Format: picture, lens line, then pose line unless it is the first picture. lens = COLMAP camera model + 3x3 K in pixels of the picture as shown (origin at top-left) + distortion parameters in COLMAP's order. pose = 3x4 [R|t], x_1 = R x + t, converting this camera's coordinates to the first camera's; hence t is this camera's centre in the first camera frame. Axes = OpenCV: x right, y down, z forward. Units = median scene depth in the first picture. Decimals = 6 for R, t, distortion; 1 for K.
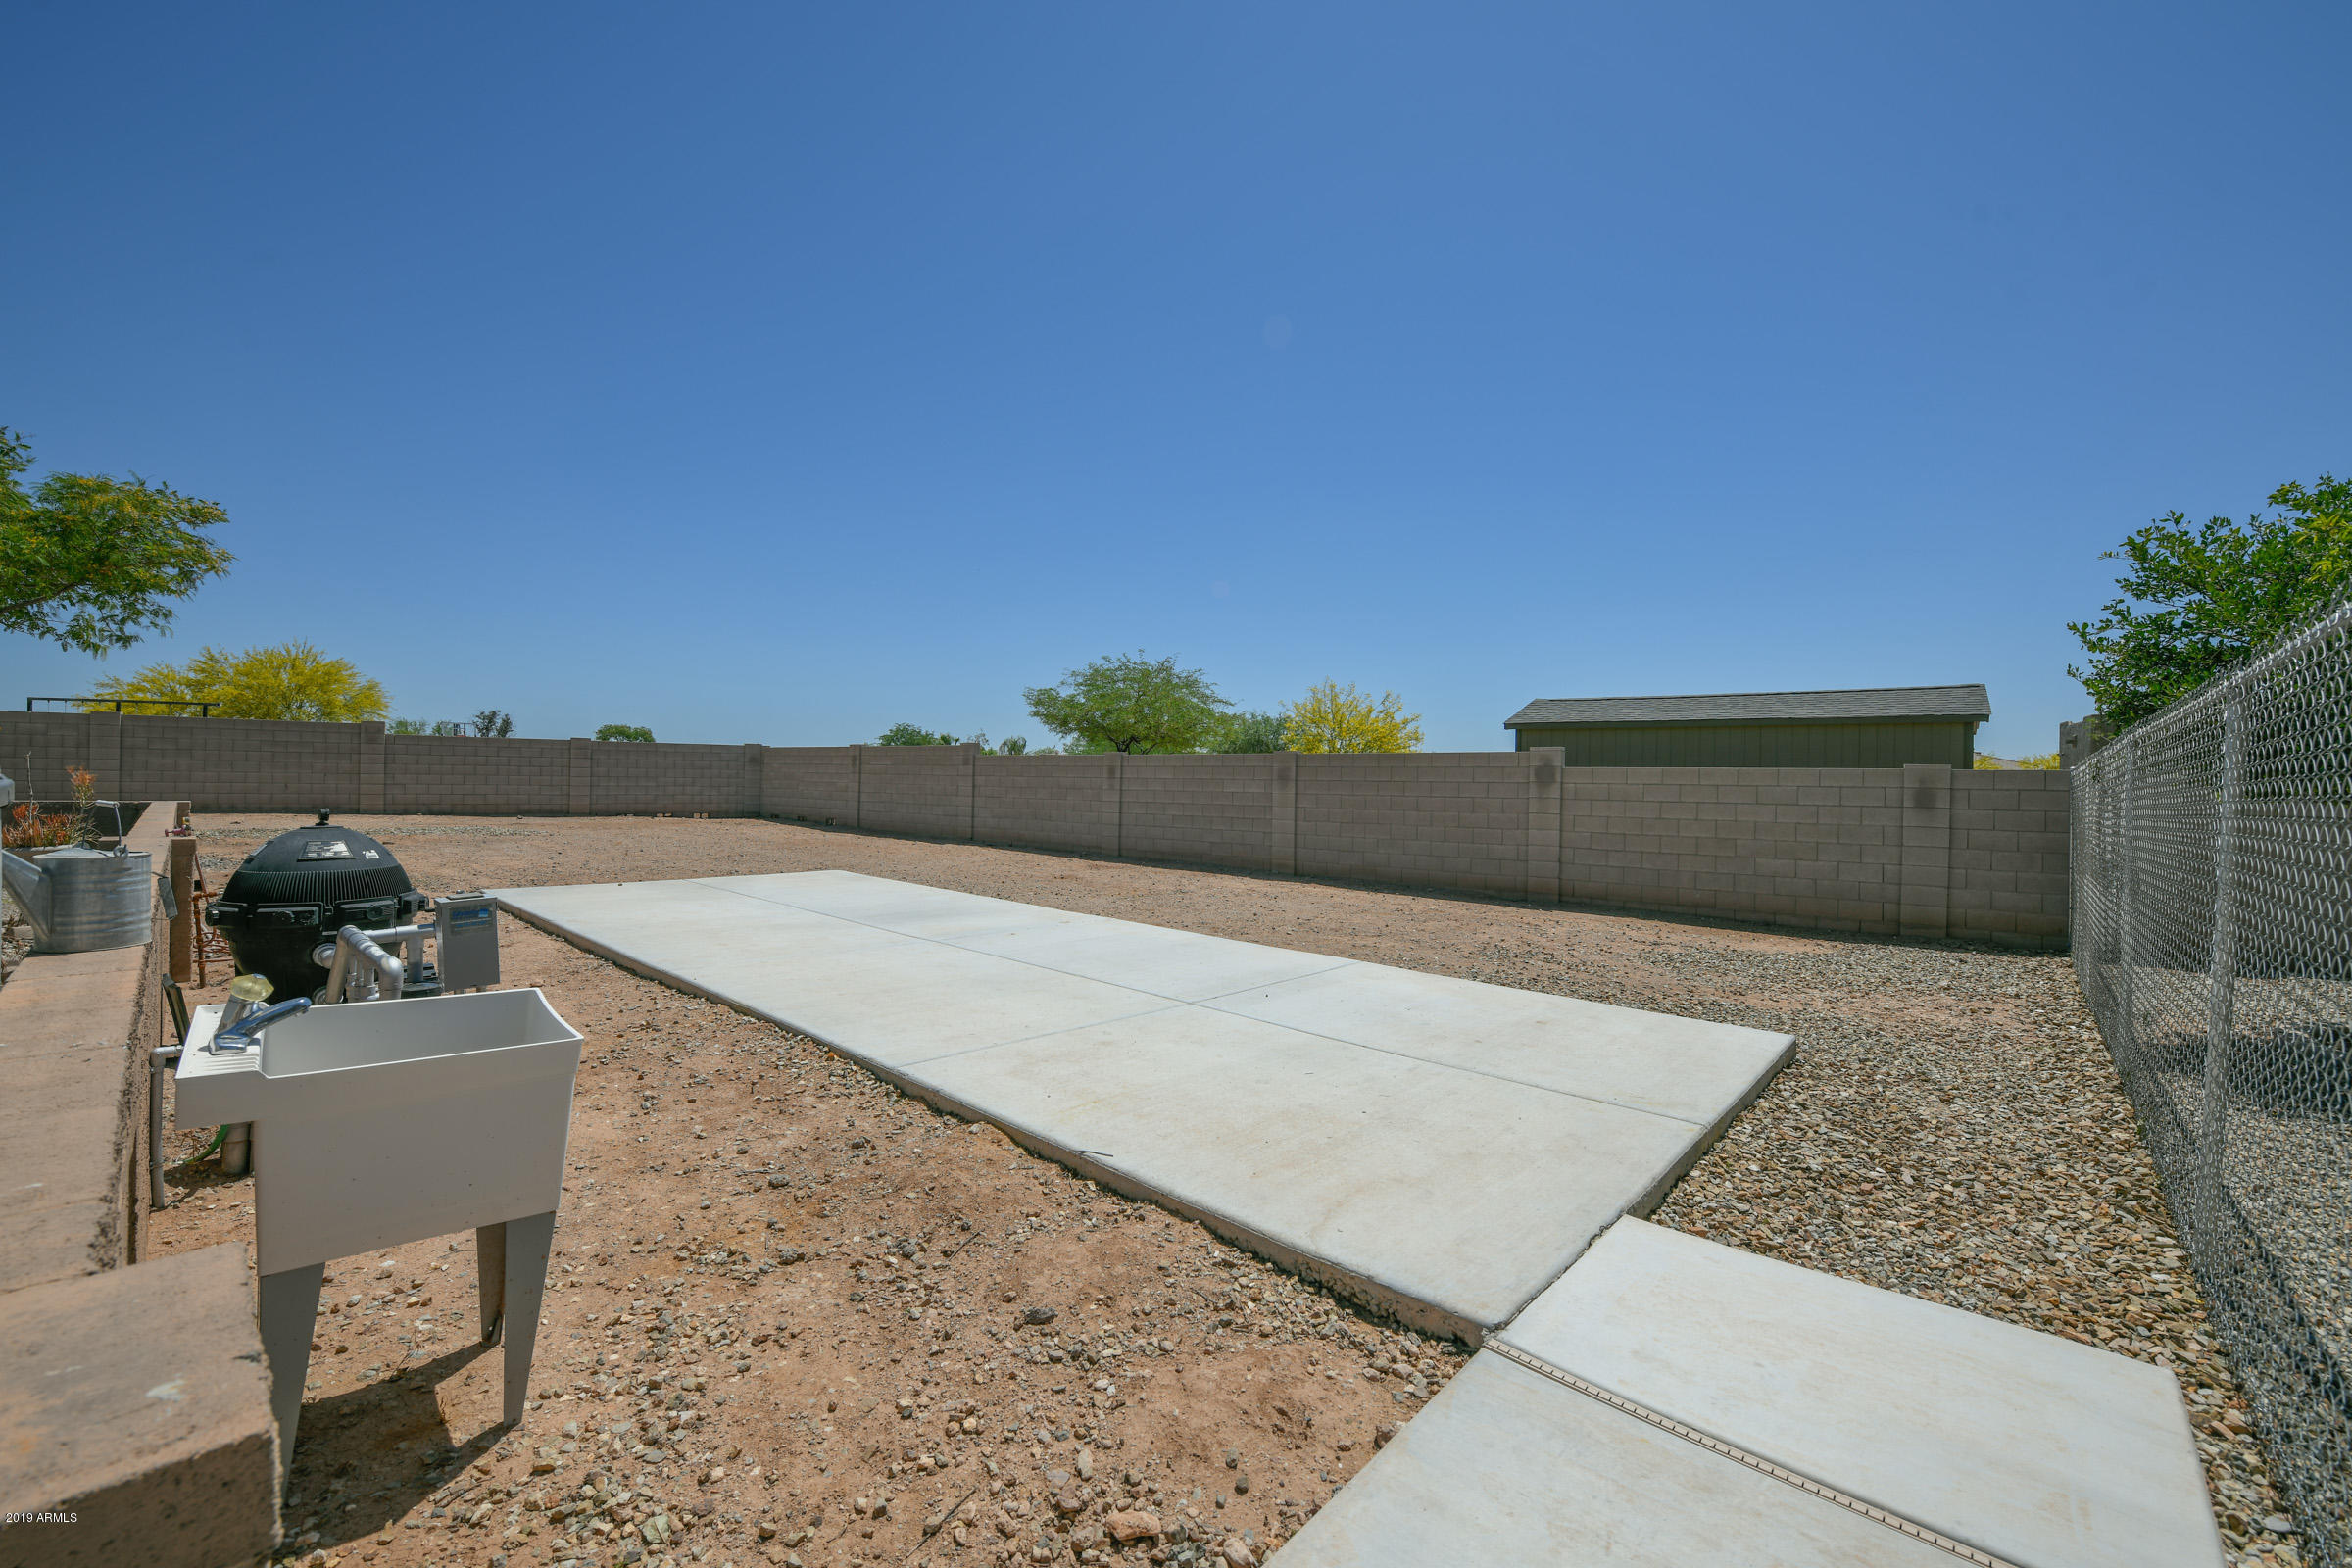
lens RADIAL K [[939.8, 0, 1177.1], [0, 939.8, 779.2], [0, 0, 1]] dist [-0.020942, -0.000474]
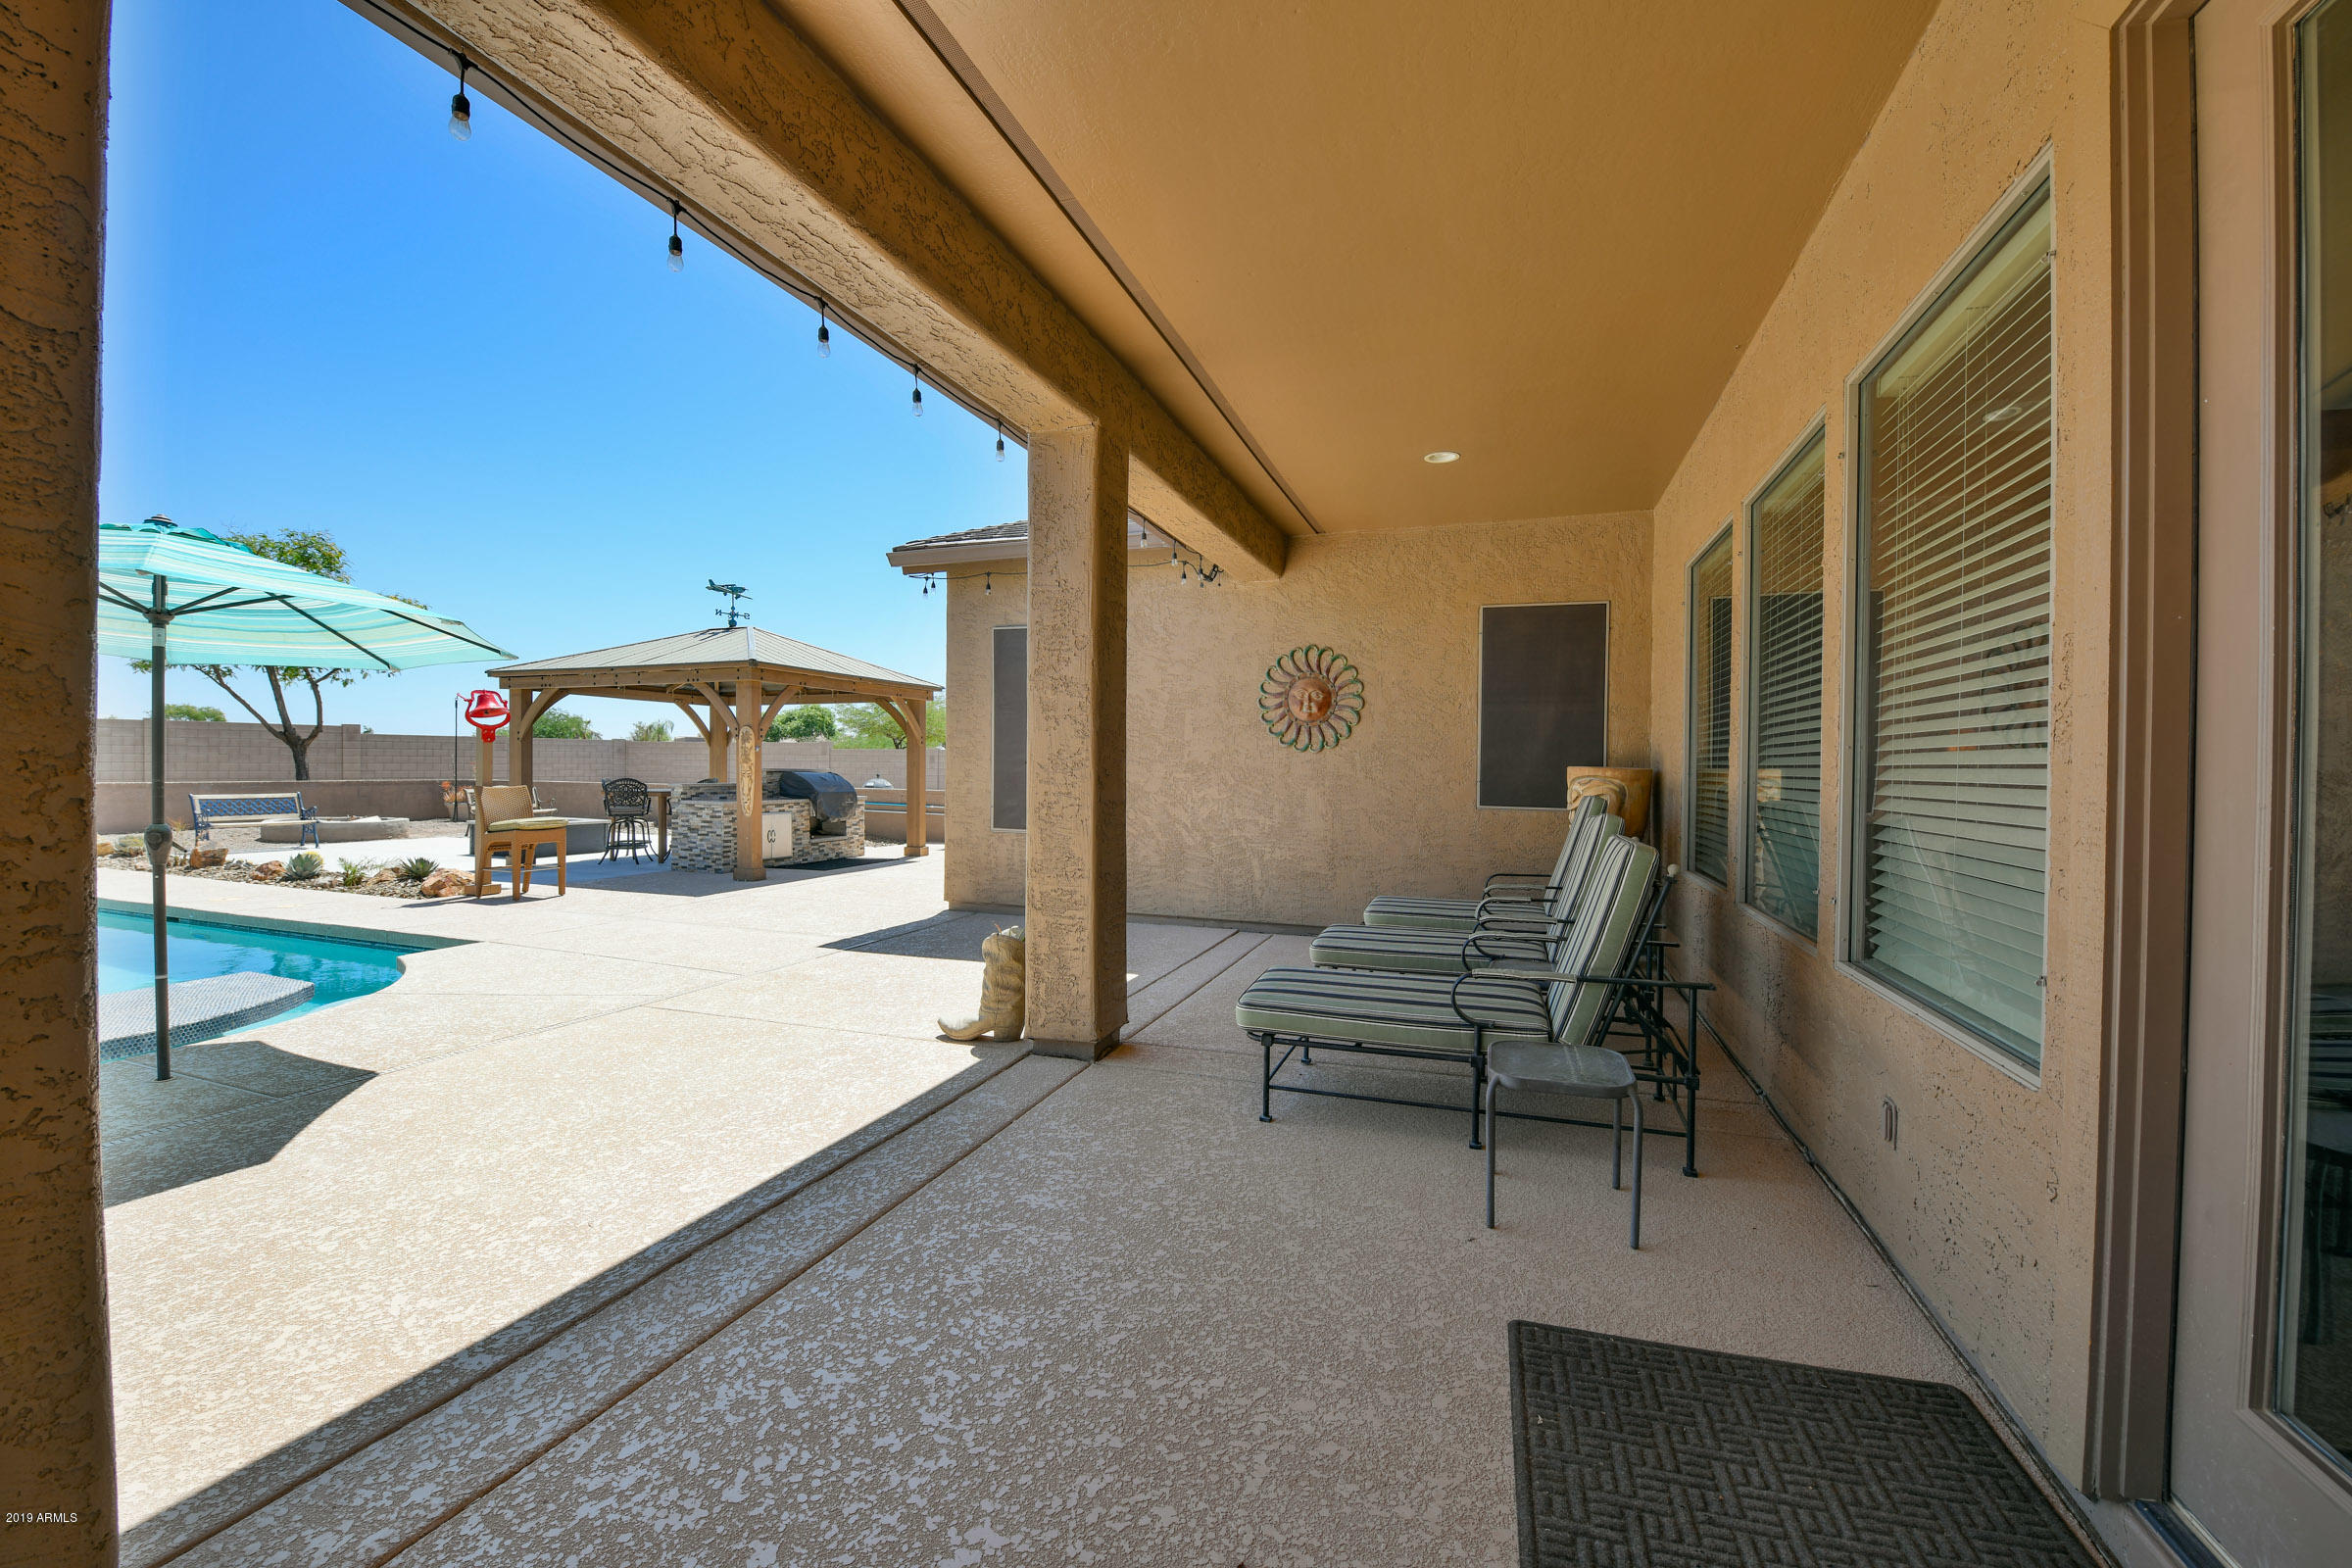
lens RADIAL K [[939.8, 0, 1184.3], [0, 939.8, 781.1], [0, 0, 1]] dist [-0.020942, -0.000474]
pose [[0.914647, -0.015790, 0.403945, -0.294710], [0.005882, 0.999651, 0.025757, -0.007153], [-0.404211, -0.021183, 0.914420, -0.694293]]
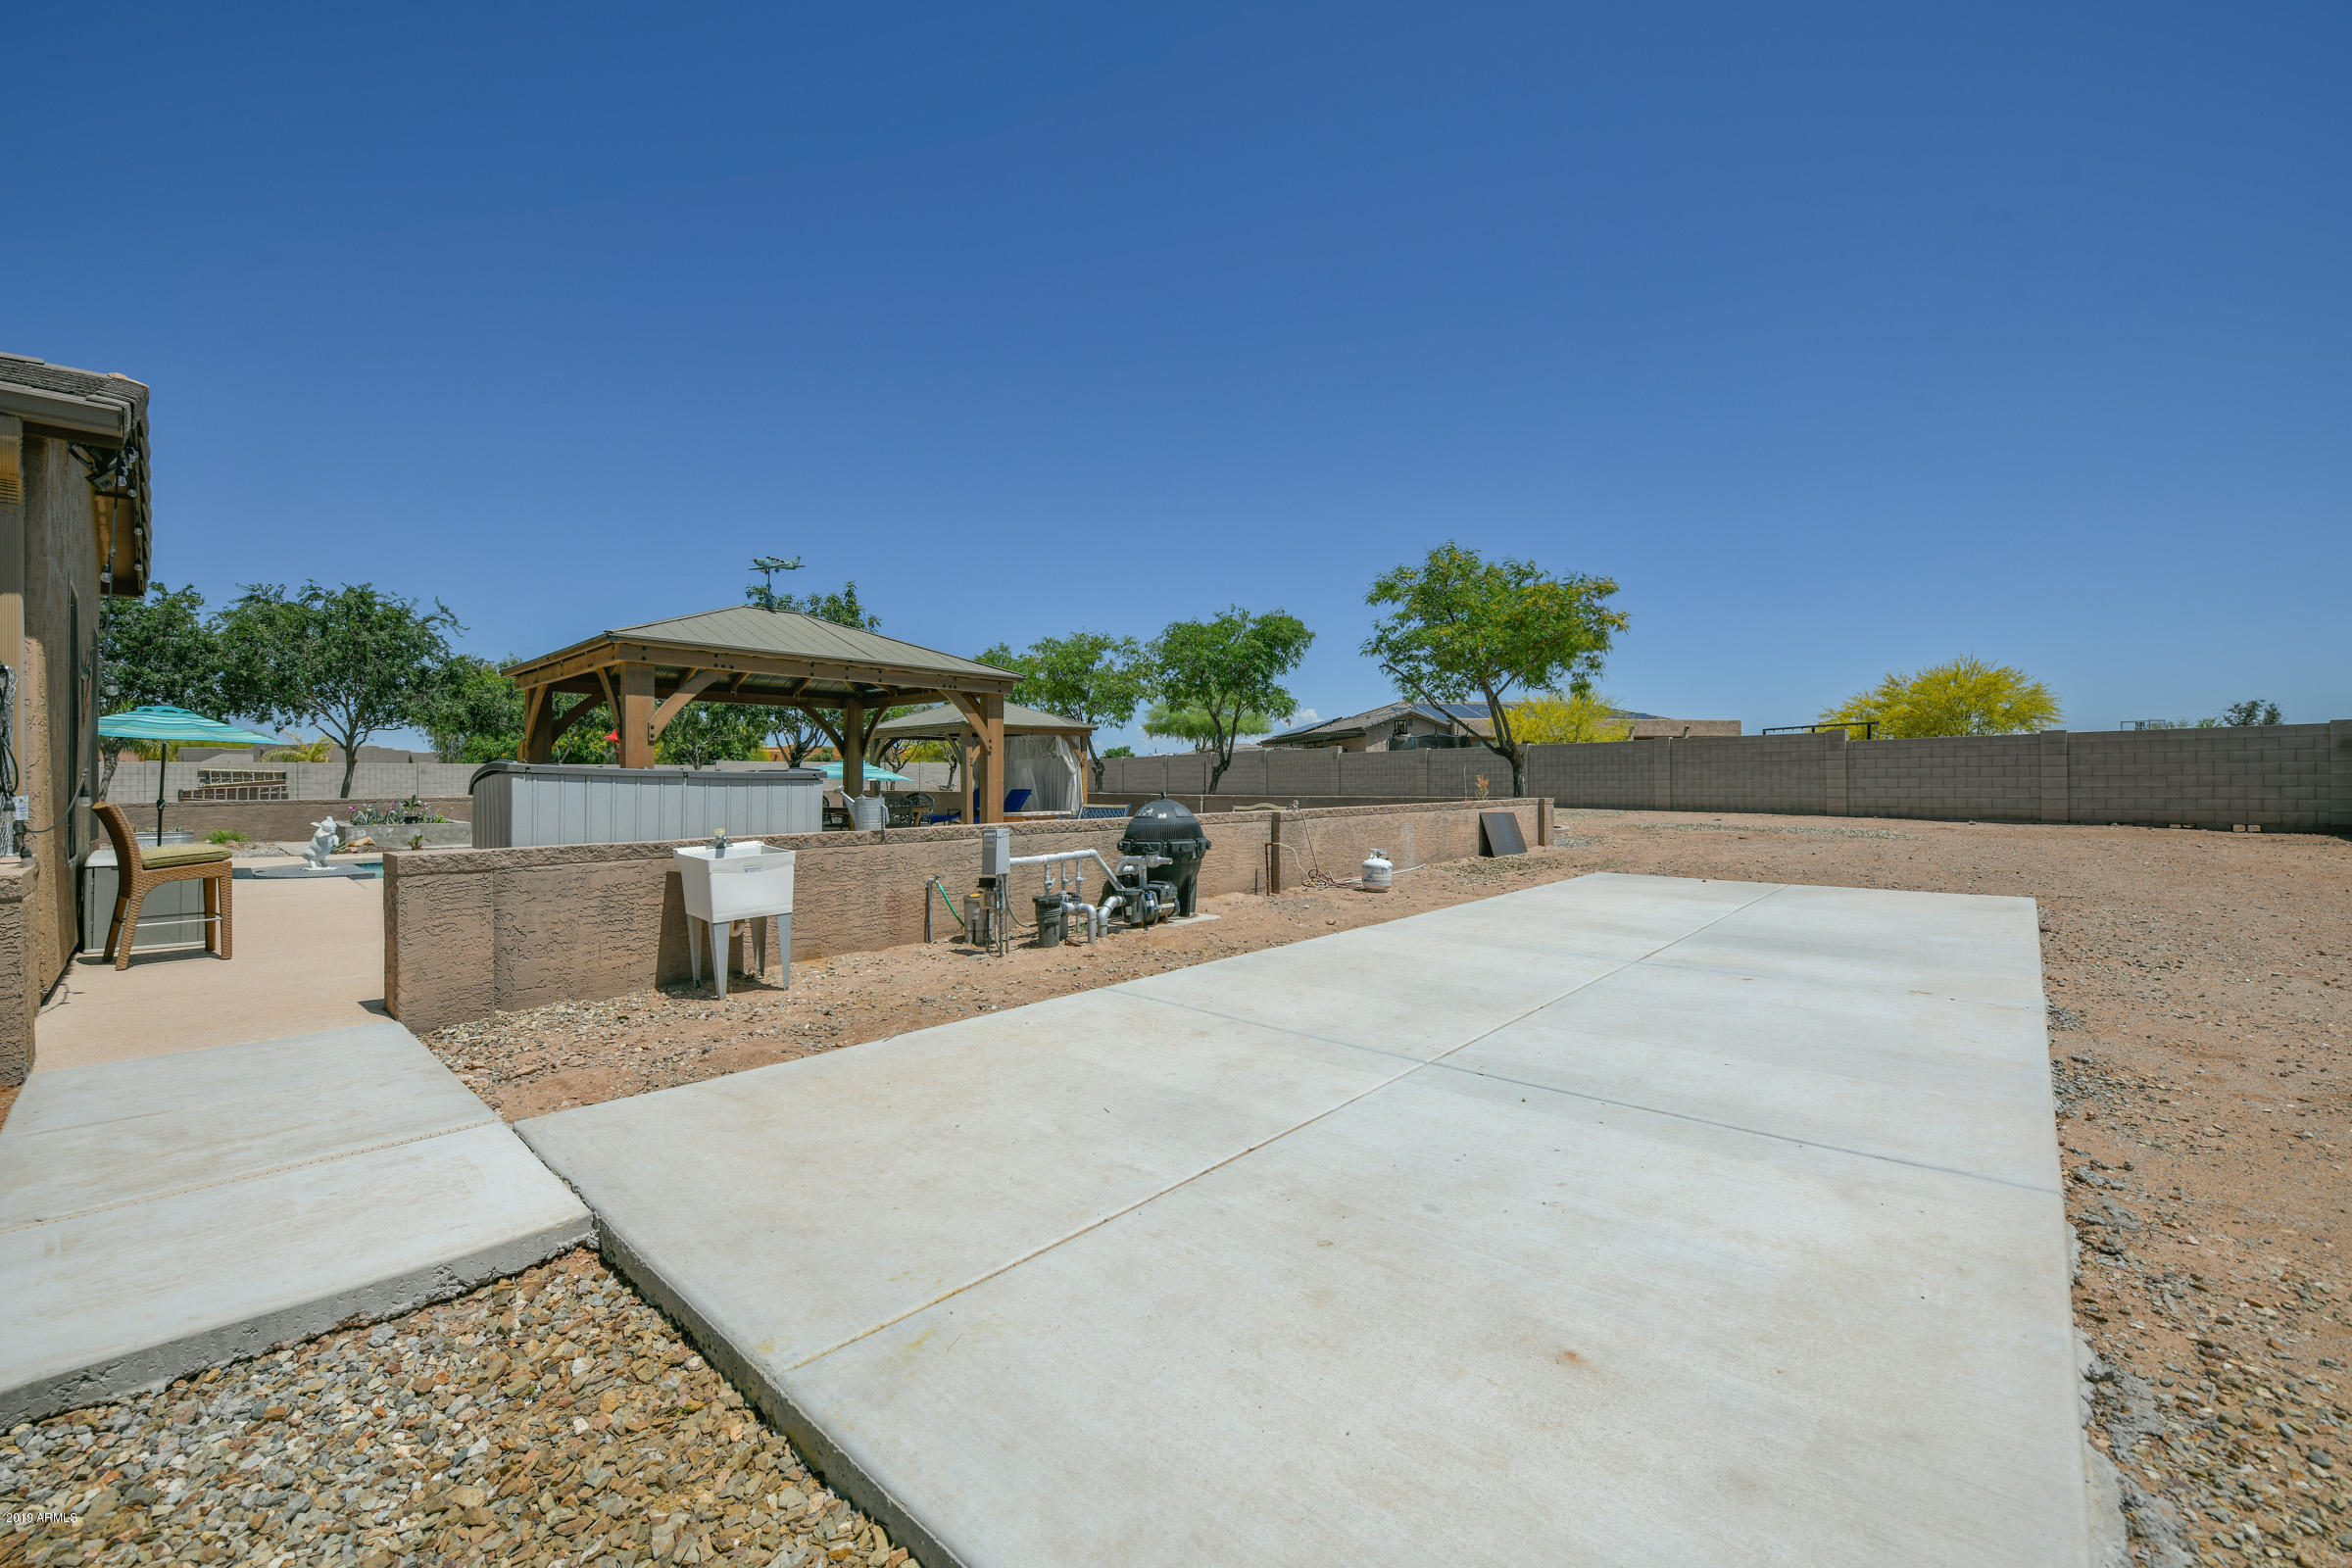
lens RADIAL K [[939.8, 0, 1182.4], [0, 939.8, 778.7], [0, 0, 1]] dist [-0.020942, -0.000474]
pose [[0.006453, -0.022596, -0.999724, 0.198141], [0.009619, 0.999700, -0.022533, 0.011196], [0.999933, -0.009471, 0.006668, 0.224370]]
